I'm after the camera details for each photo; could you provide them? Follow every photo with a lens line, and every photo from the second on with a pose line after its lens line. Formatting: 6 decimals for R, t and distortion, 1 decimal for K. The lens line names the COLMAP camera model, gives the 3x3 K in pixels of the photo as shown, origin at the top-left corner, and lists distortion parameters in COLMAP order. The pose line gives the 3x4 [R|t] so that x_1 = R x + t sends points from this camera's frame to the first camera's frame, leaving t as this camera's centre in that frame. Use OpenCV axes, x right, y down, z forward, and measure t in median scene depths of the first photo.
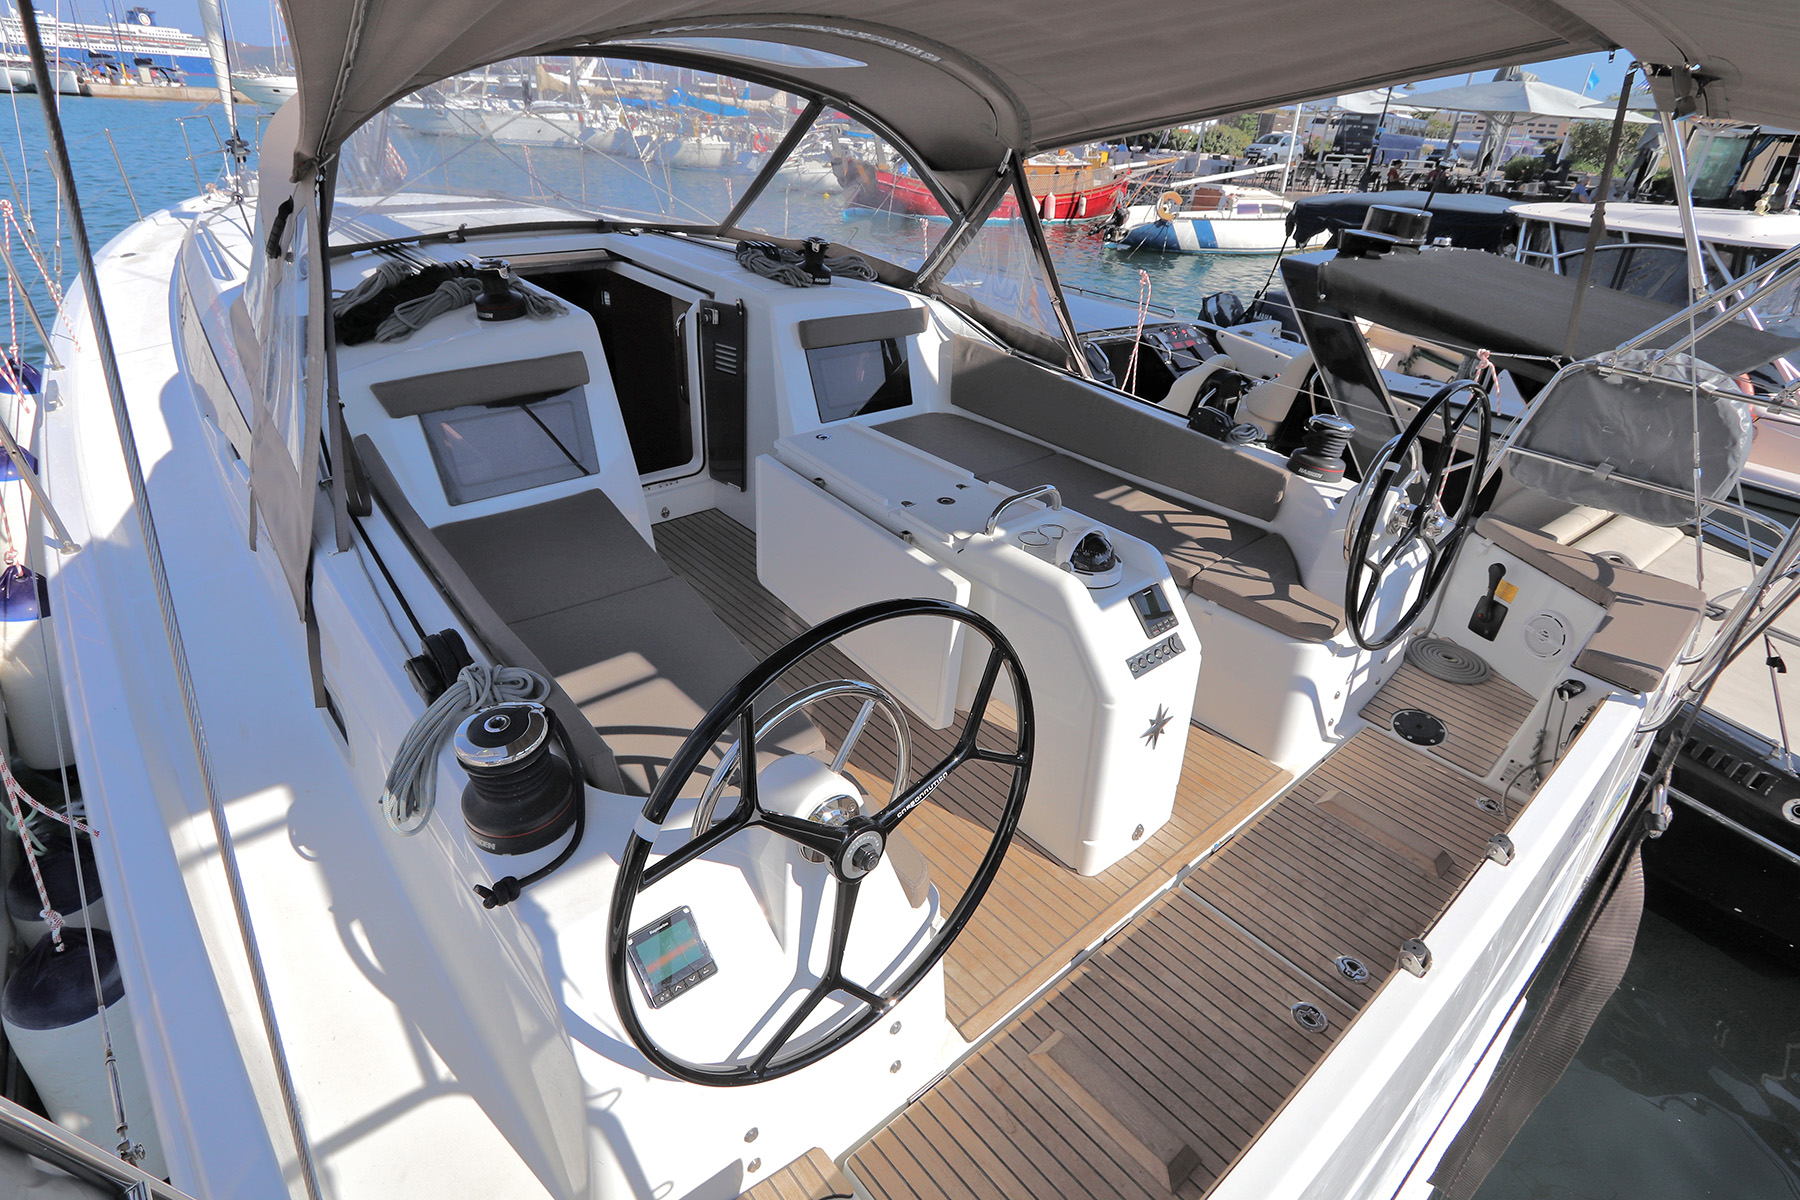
lens RADIAL K [[893.6, 0, 900.3], [0, 893.6, 629.8], [0, 0, 1]] dist [-0.028854, -0.000007]
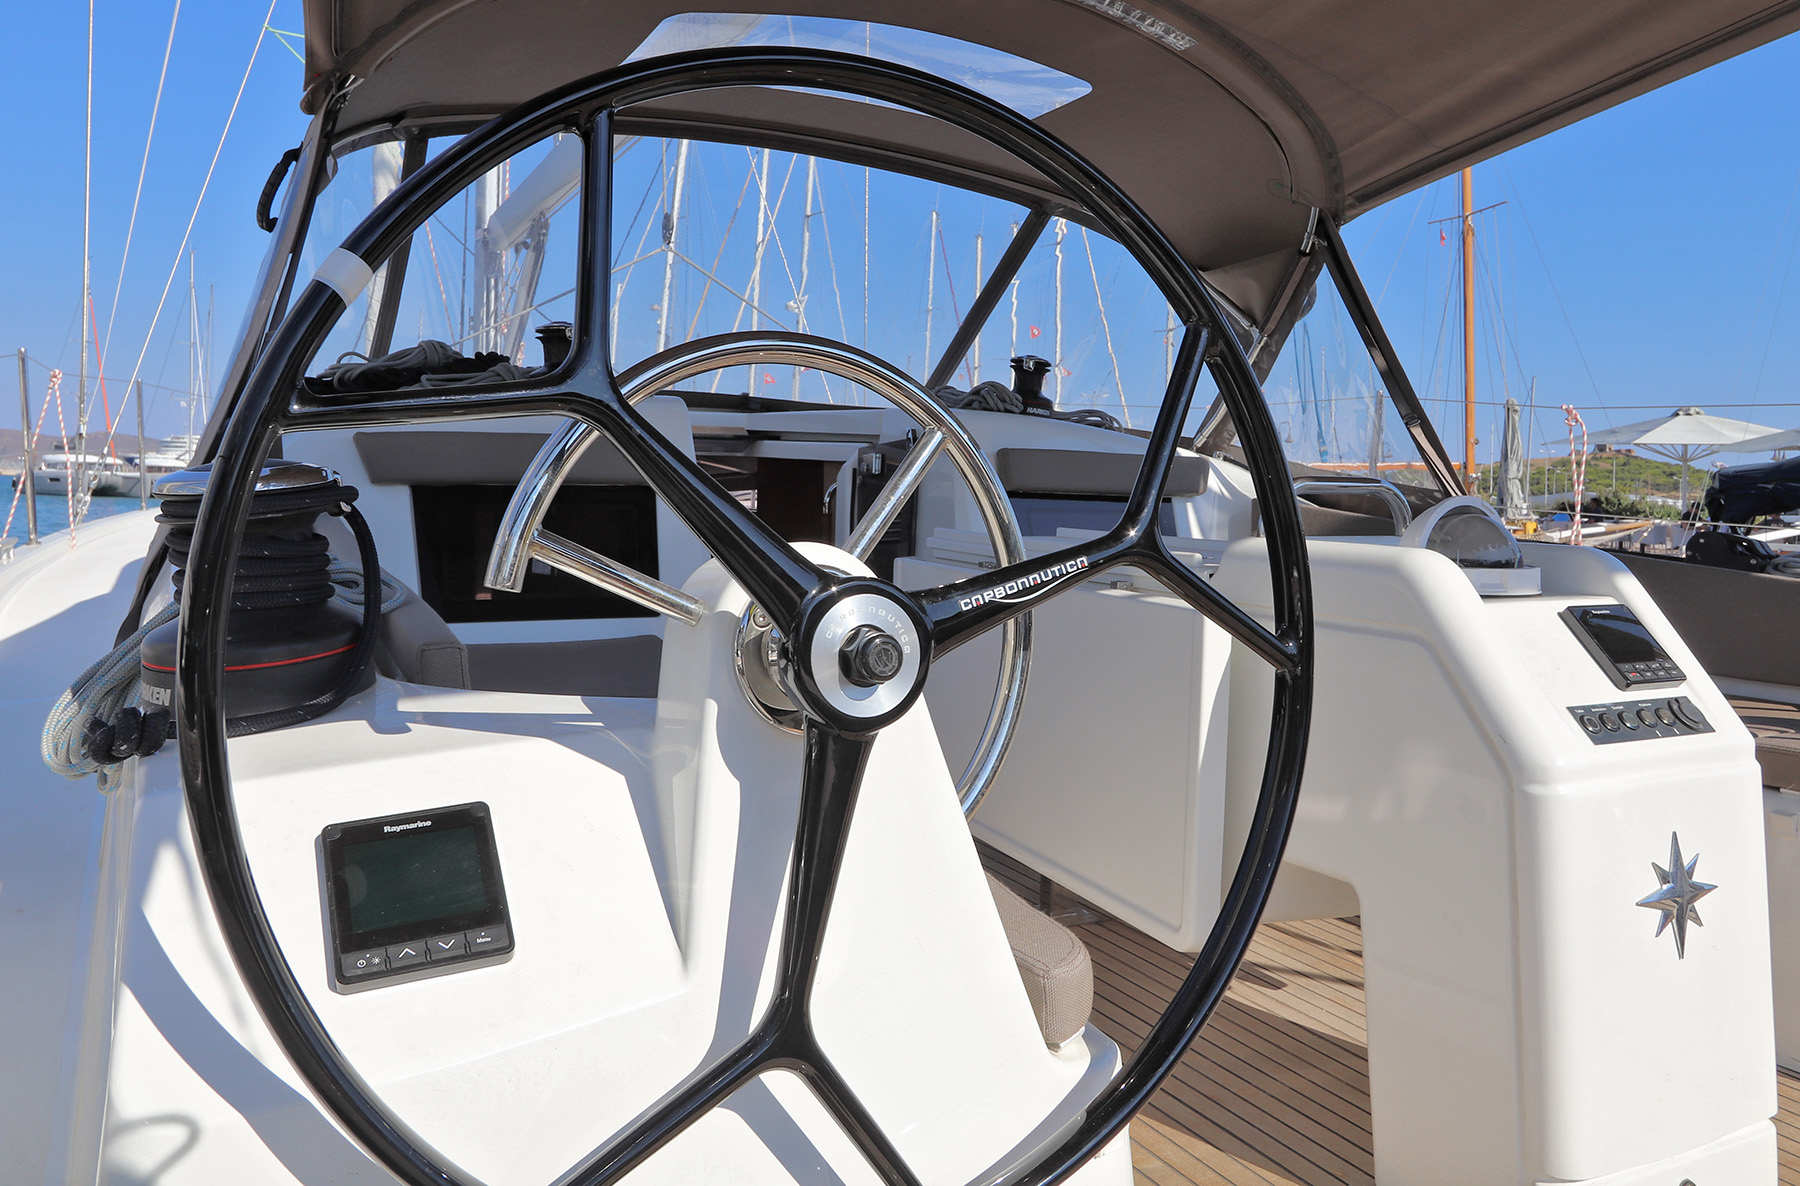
lens RADIAL K [[1376.2, 0, 872.0], [0, 1376.2, 494.3], [0, 0, 1]] dist [-0.011240, 0.005933]
pose [[0.968571, -0.033249, -0.246505, 0.045030], [-0.095090, 0.866254, -0.490472, 0.182245], [0.229843, 0.498497, 0.835867, 0.144189]]
